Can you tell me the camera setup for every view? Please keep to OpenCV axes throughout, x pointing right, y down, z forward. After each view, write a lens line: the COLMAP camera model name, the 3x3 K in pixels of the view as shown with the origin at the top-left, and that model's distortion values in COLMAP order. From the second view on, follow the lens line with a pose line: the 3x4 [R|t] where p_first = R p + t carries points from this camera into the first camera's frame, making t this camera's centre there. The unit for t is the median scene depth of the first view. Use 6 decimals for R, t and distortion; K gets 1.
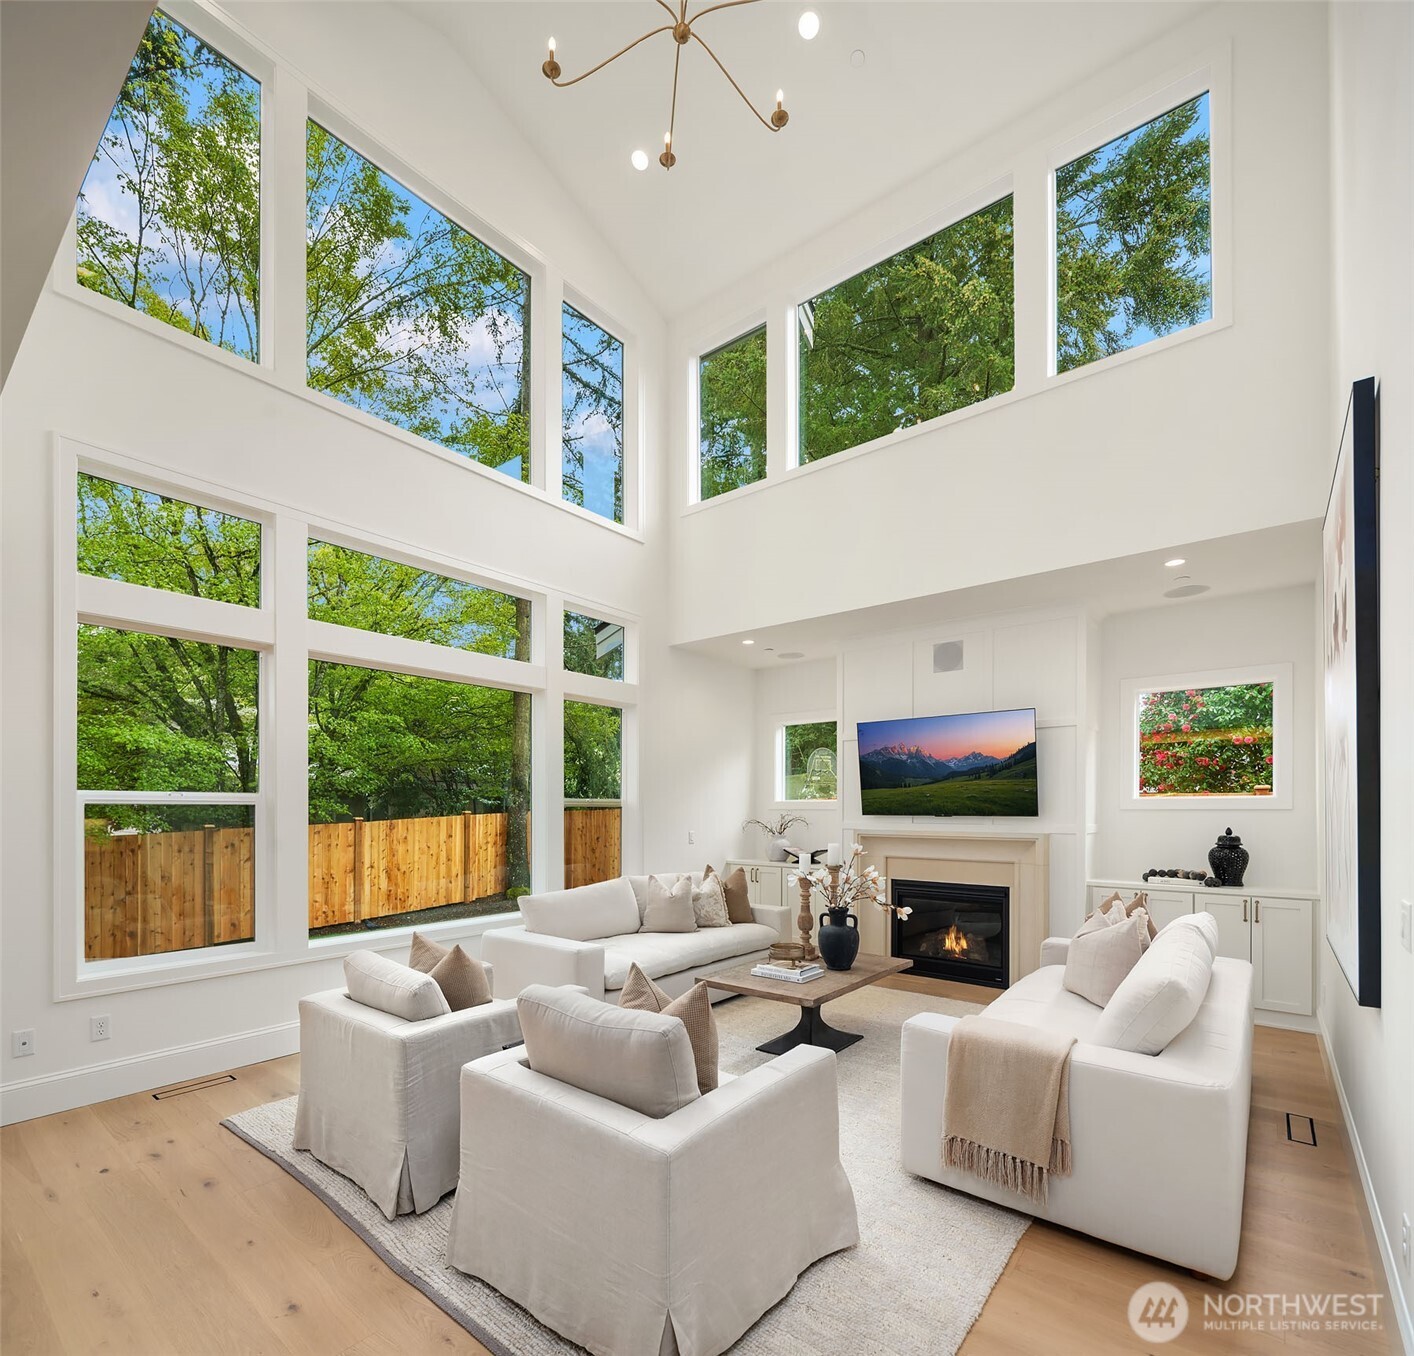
lens RADIAL K [[698.5, 0, 688.5], [0, 698.5, 813.3], [0, 0, 1]] dist [-0.001309, -0.000419]
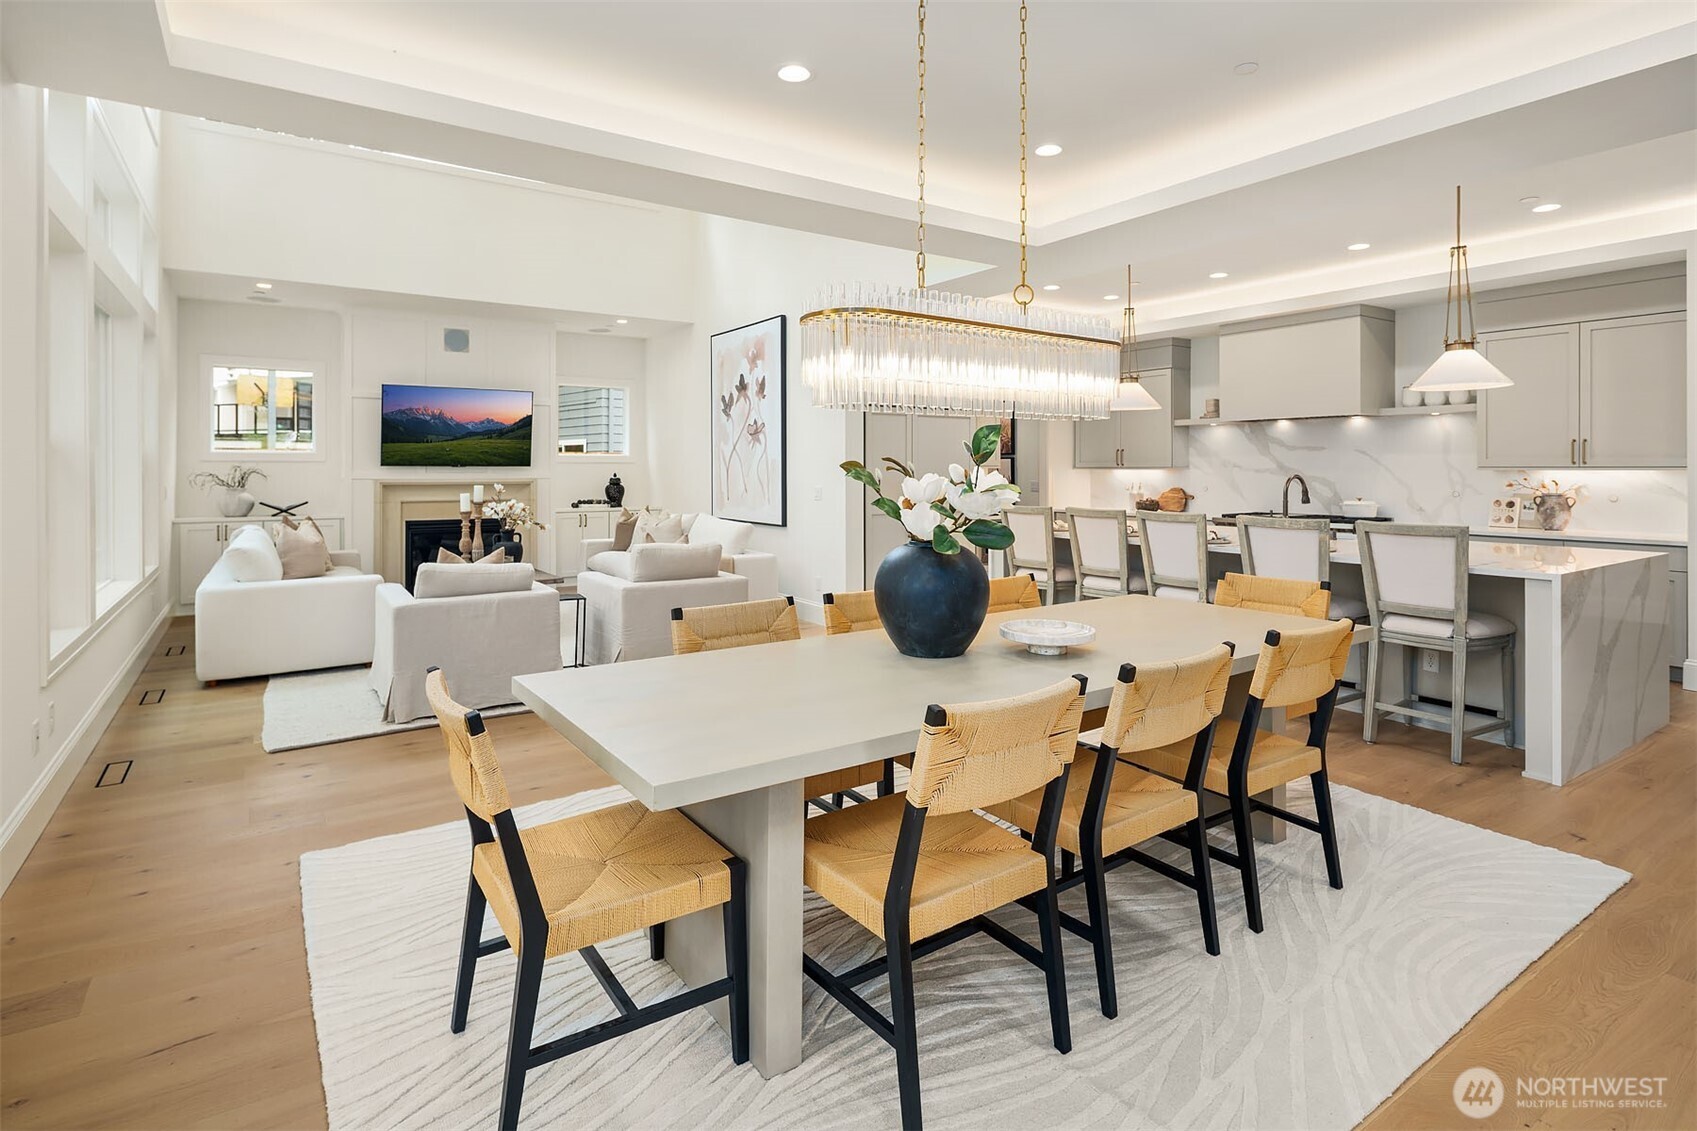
lens RADIAL K [[843.7, 0, 829.0], [0, 843.7, 464.9], [0, 0, 1]] dist [0.011256, -0.007455]
pose [[0.293204, 0.004097, 0.956041, -0.916089], [0.005742, 0.999965, -0.006046, 0.014401], [-0.956033, 0.007262, 0.293170, -0.088712]]
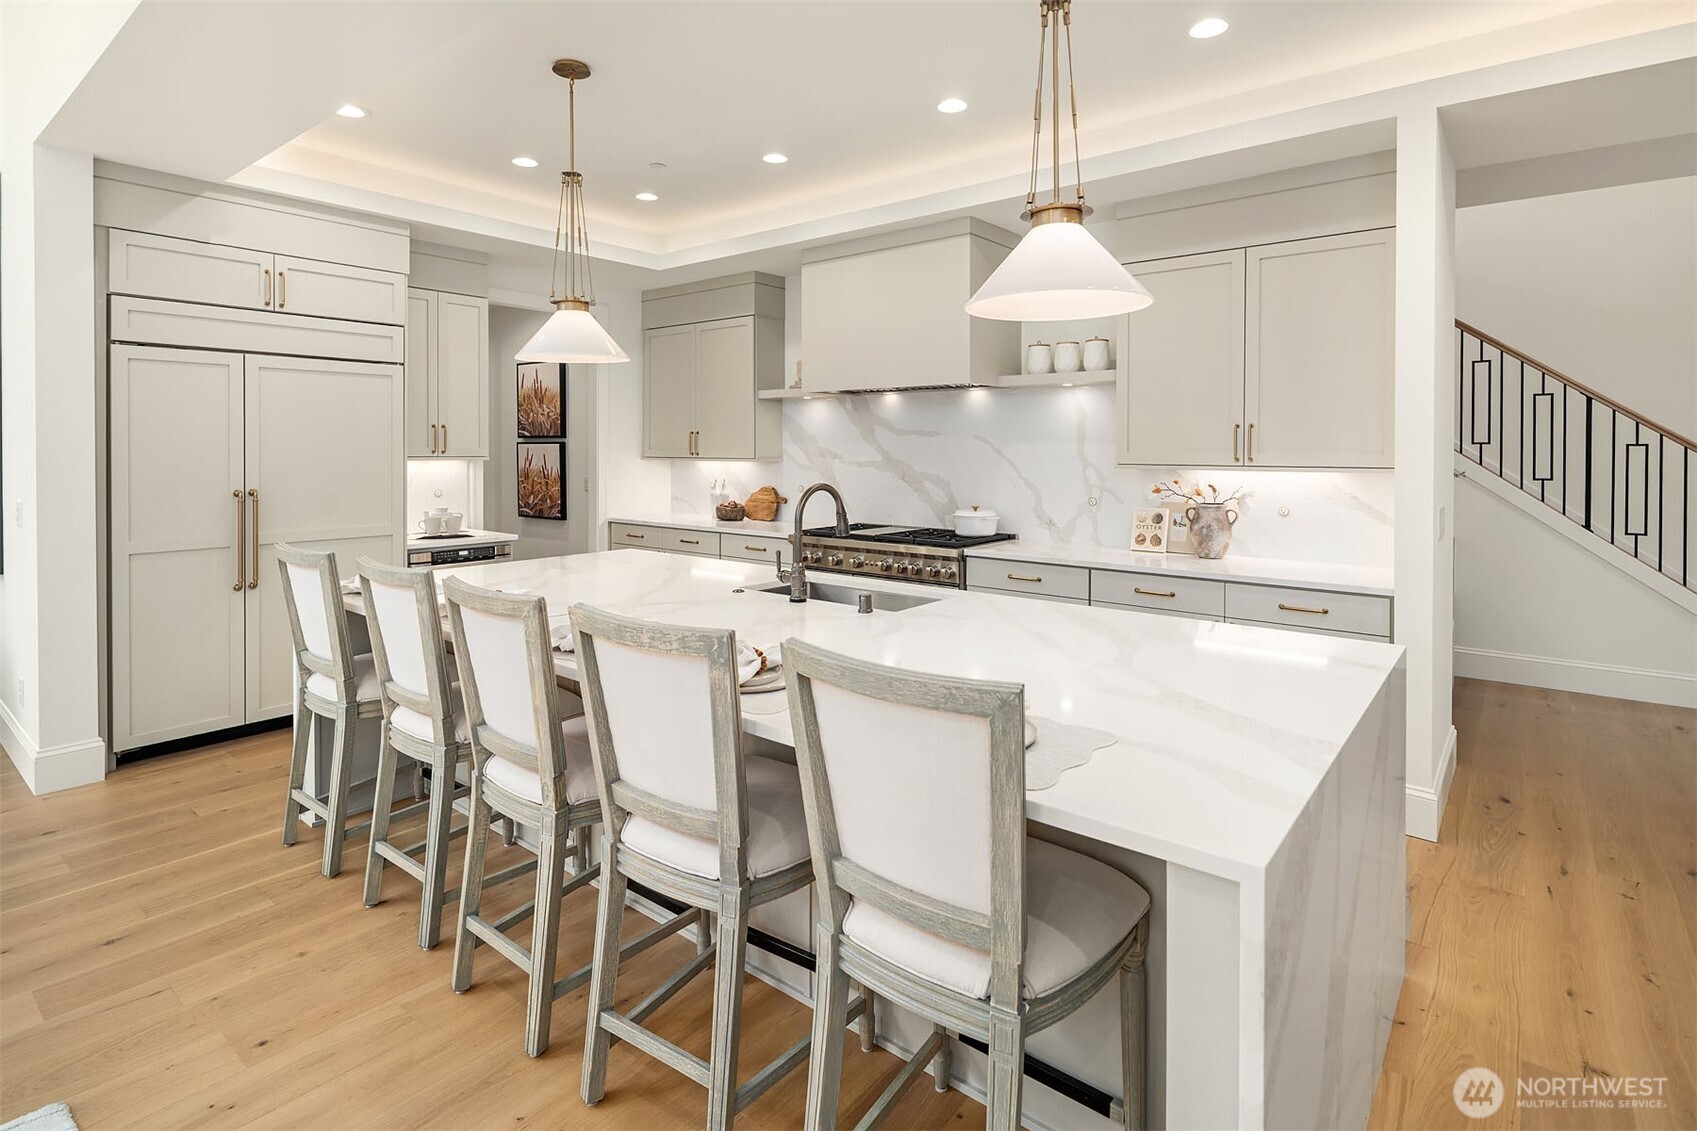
lens RADIAL K [[843.7, 0, 830.1], [0, 843.7, 455.2], [0, 0, 1]] dist [0.011256, -0.007455]
pose [[0.001429, -0.009206, 0.999957, -0.342937], [0.003034, 0.999953, 0.009202, -0.000095], [-0.999994, 0.003021, 0.001457, -0.327184]]
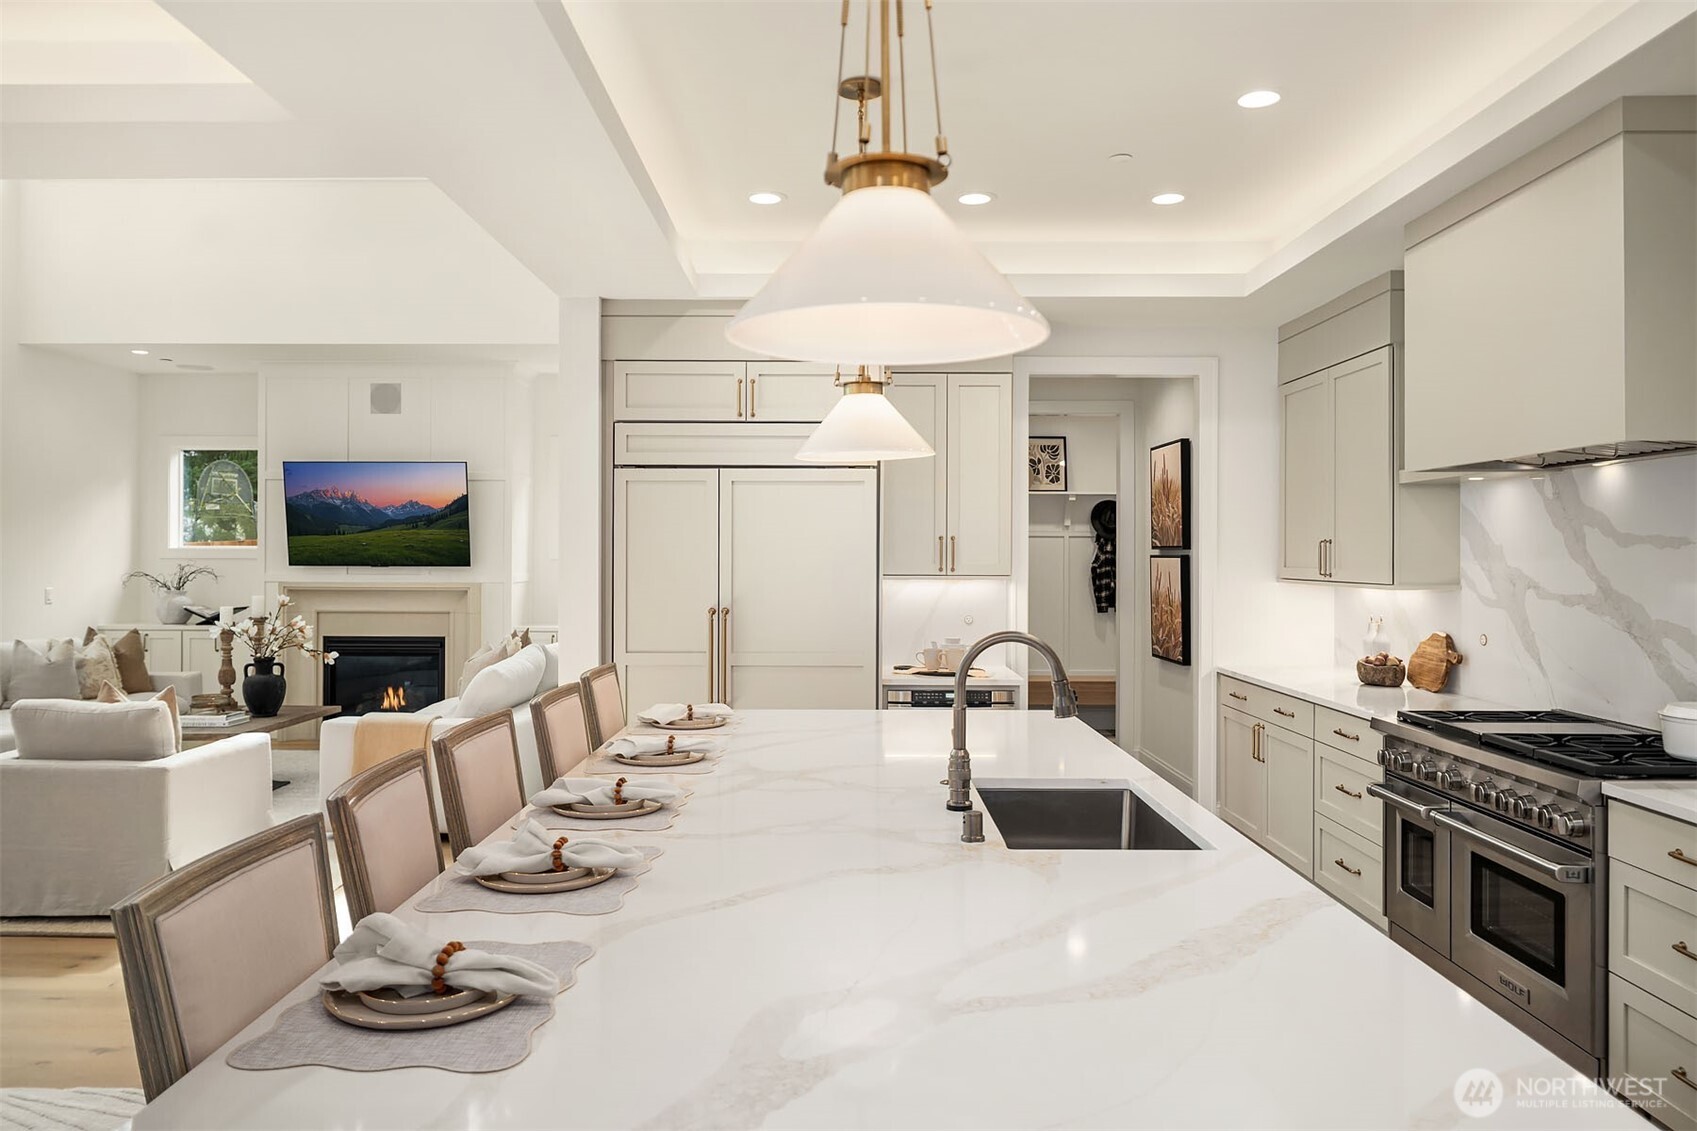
lens RADIAL K [[1177.7, 0, 842.7], [0, 1177.7, 553.4], [0, 0, 1]] dist [-0.013122, 0.003125]
pose [[0.775046, 0.001244, 0.631904, -0.161109], [0.001132, 0.999994, -0.003357, -0.007407], [-0.631904, 0.003317, 0.775040, -0.649135]]
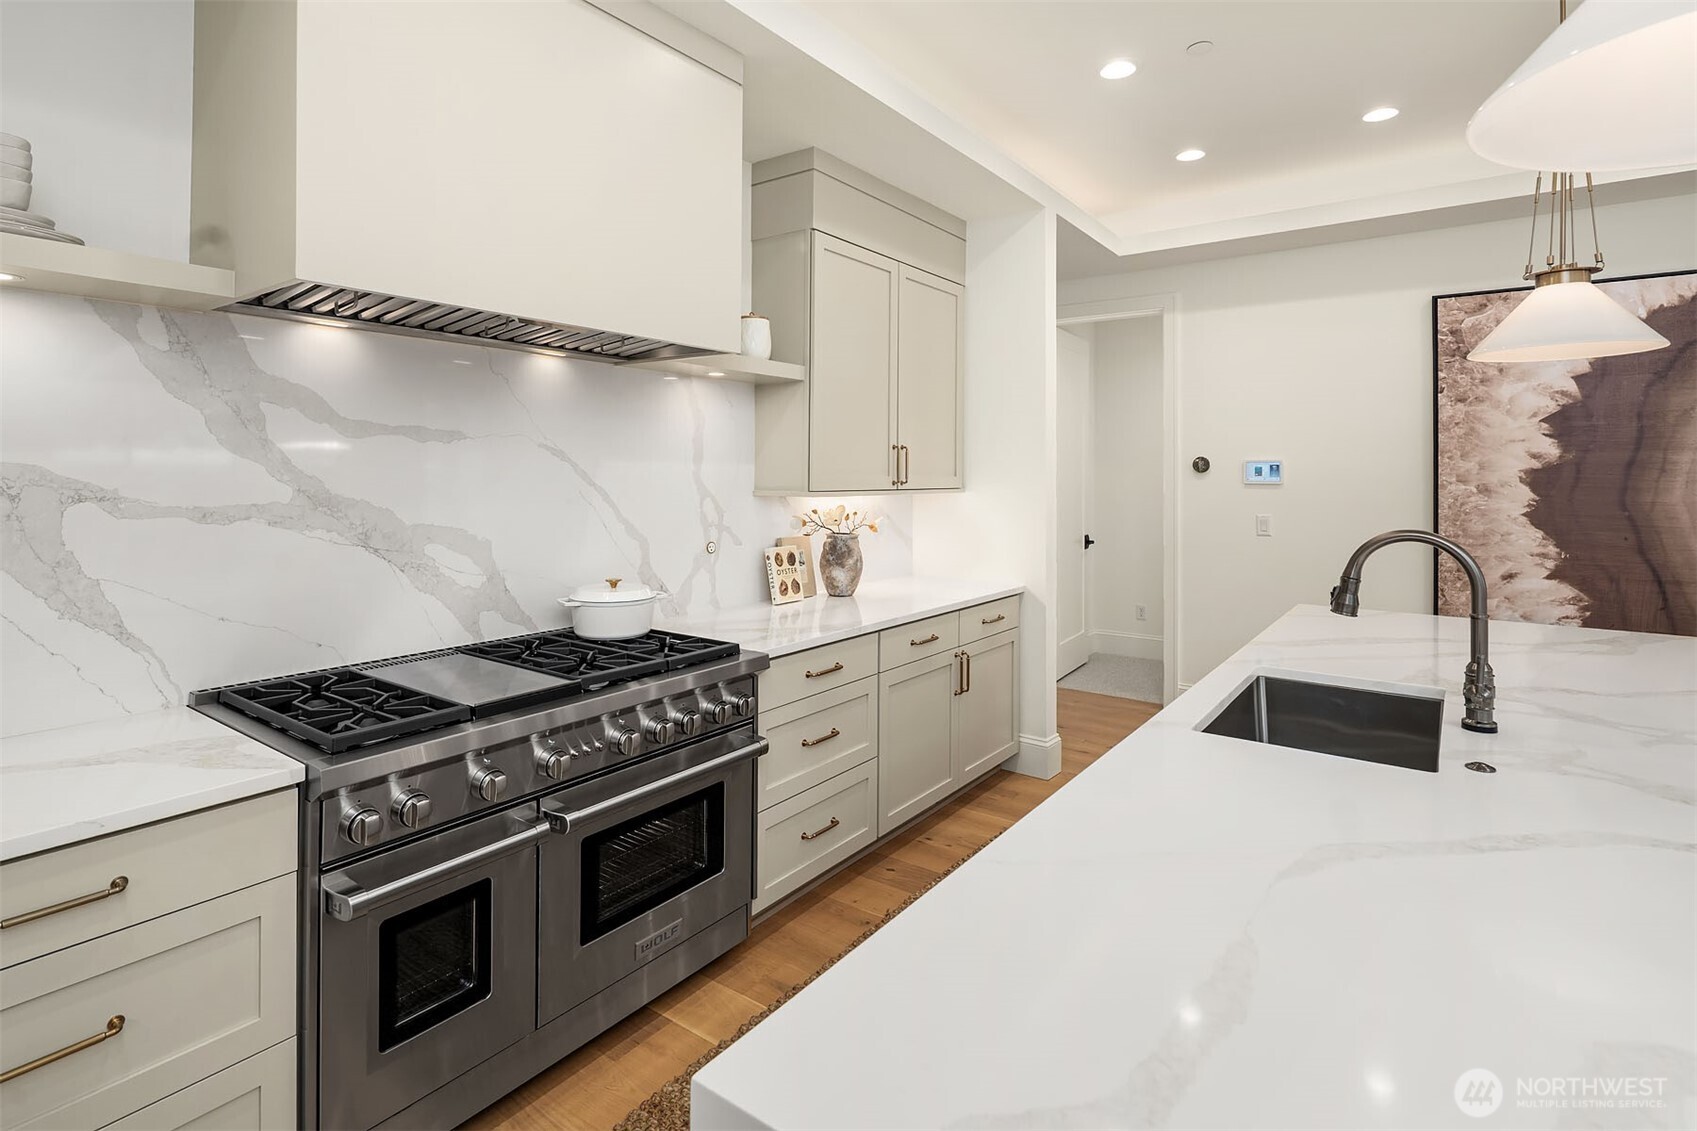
lens RADIAL K [[843.7, 0, 847.3], [0, 843.7, 470.2], [0, 0, 1]] dist [0.011256, -0.007455]
pose [[-0.998116, -0.005210, -0.061130, 0.428700], [-0.005226, 0.999986, 0.000109, 0.000732], [0.061129, 0.000429, -0.998130, -0.007664]]
